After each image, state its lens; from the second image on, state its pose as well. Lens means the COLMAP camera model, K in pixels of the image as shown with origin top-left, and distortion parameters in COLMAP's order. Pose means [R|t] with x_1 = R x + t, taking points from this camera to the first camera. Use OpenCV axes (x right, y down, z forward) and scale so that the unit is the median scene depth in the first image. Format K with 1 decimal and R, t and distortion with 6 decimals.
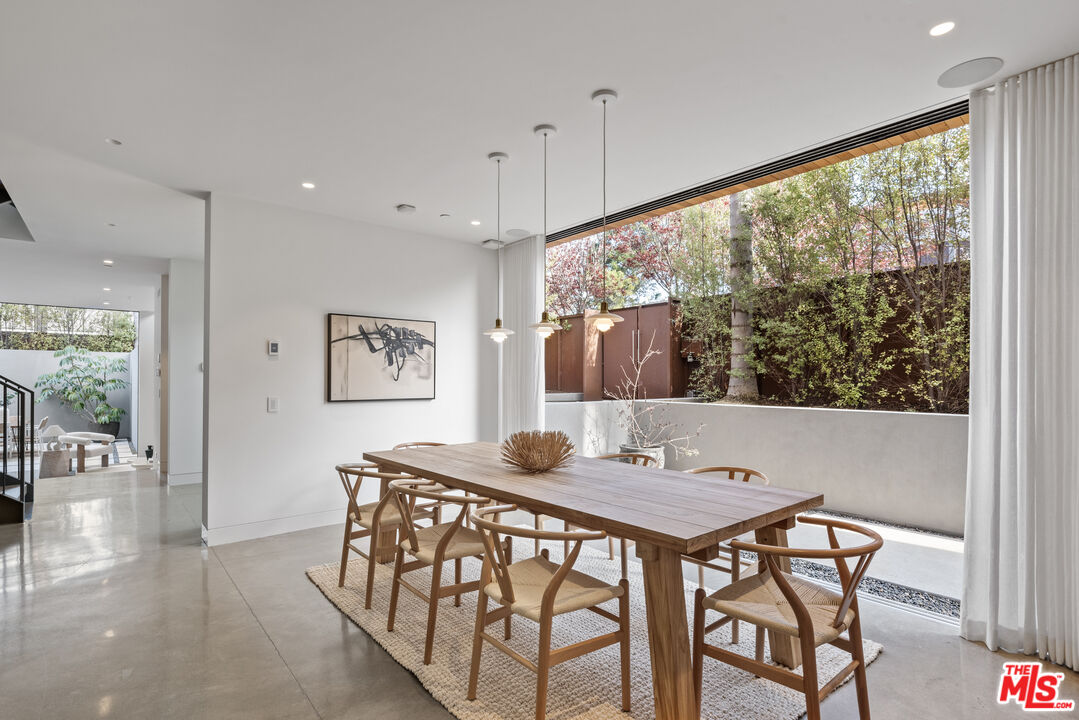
lens RADIAL K [[523.8, 0, 536.1], [0, 523.8, 375.8], [0, 0, 1]] dist [-0.002706, -0.000688]
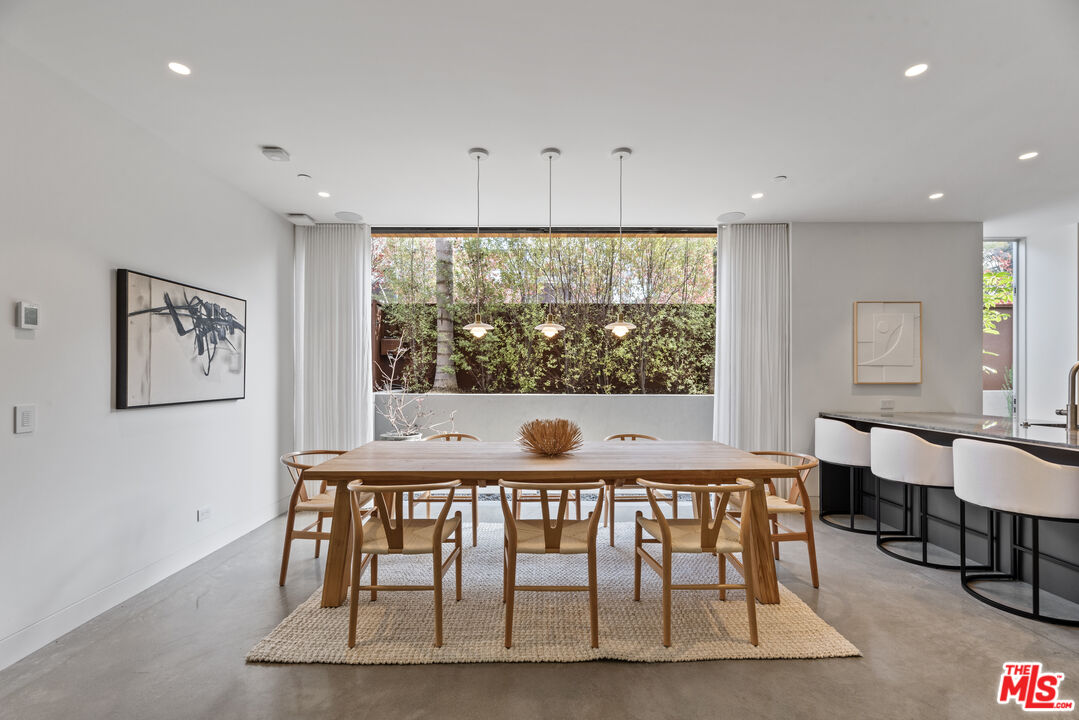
lens RADIAL K [[444.7, 0, 529.5], [0, 444.7, 375.0], [0, 0, 1]] dist [-0.002614, -0.000301]
pose [[0.633936, -0.000776, 0.773385, -0.438741], [-0.005420, 0.999970, 0.005446, 0.002664], [-0.773367, -0.007645, 0.633913, 0.245989]]
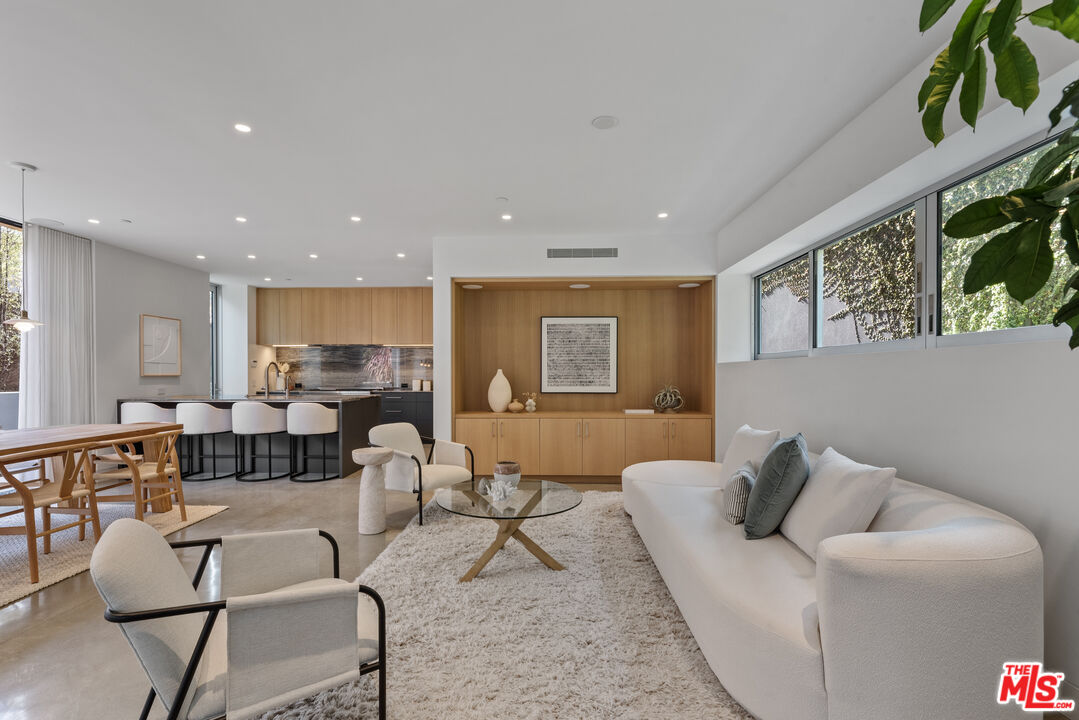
lens RADIAL K [[481.8, 0, 540.5], [0, 481.8, 380.0], [0, 0, 1]] dist [-0.017847, 0.000167]
pose [[-0.756083, -0.008496, 0.654420, -0.910351], [-0.005244, 0.999962, 0.006922, 0.015797], [-0.654454, 0.001802, -0.756100, 0.537235]]
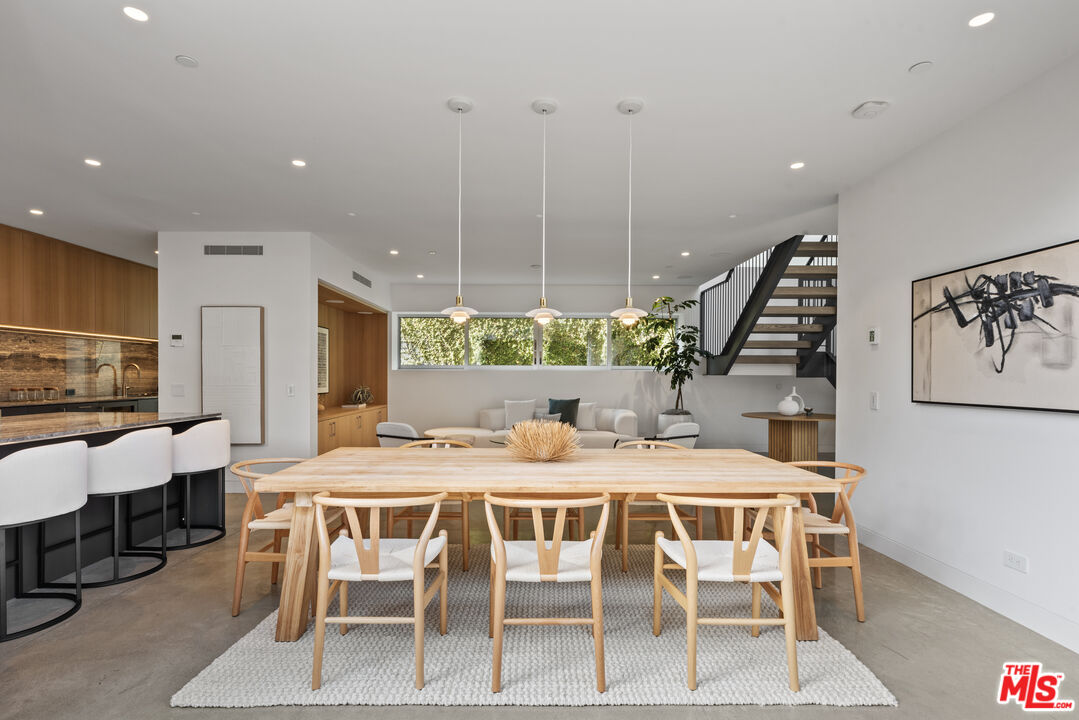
lens RADIAL K [[509.7, 0, 531.7], [0, 509.7, 382.4], [0, 0, 1]] dist [0.000927, 0.000395]
pose [[-0.631679, 0.004827, -0.775215, 0.436500], [-0.000525, 0.999978, 0.006654, 0.015433], [0.775230, 0.004610, -0.631662, 0.911522]]
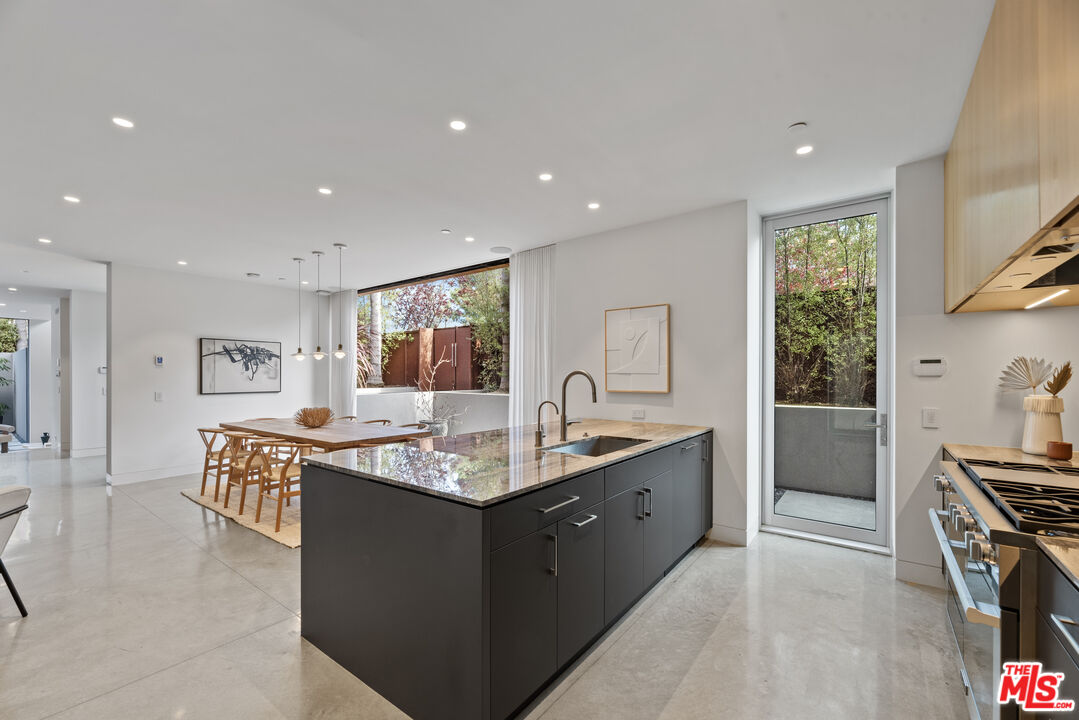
lens RADIAL K [[442.8, 0, 536.7], [0, 442.8, 377.3], [0, 0, 1]] dist [-0.003049, -0.000090]
pose [[0.973610, -0.001657, 0.228213, 0.249977], [-0.001094, 0.999928, 0.011928, -0.016113], [-0.228216, -0.011863, 0.973538, -0.460743]]
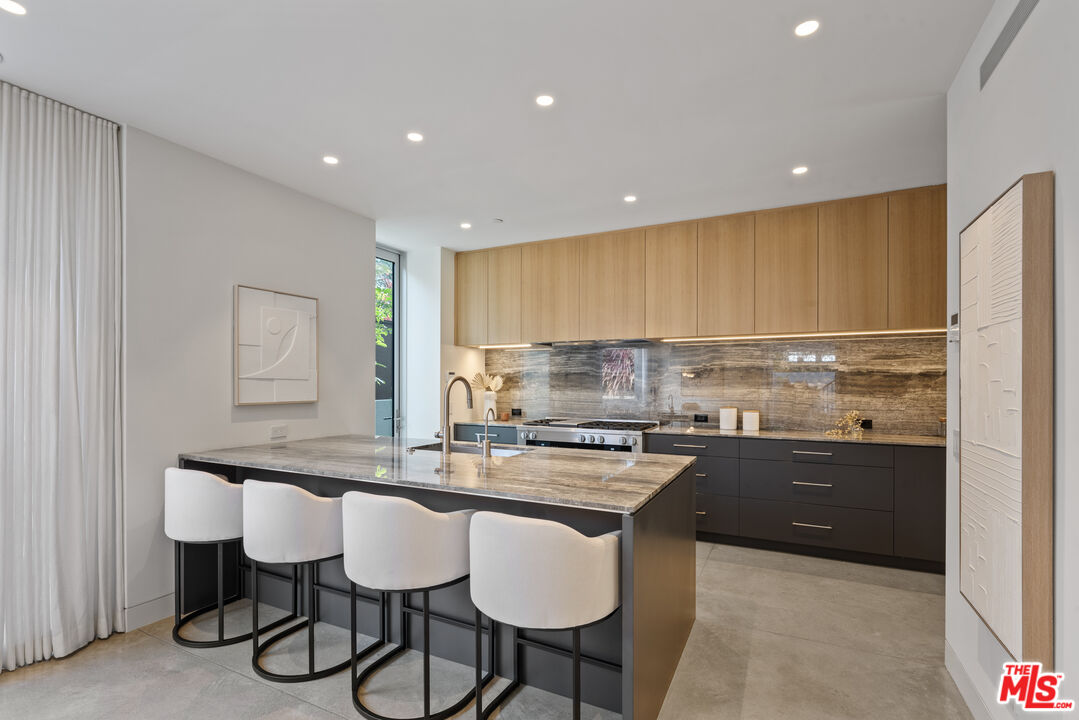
lens RADIAL K [[509.7, 0, 531.7], [0, 509.7, 382.4], [0, 0, 1]] dist [0.000927, 0.000395]
pose [[-0.396787, -0.000959, 0.917910, -0.159033], [-0.008733, 0.999958, -0.002731, -0.009997], [-0.917869, -0.009099, -0.396778, 0.215063]]
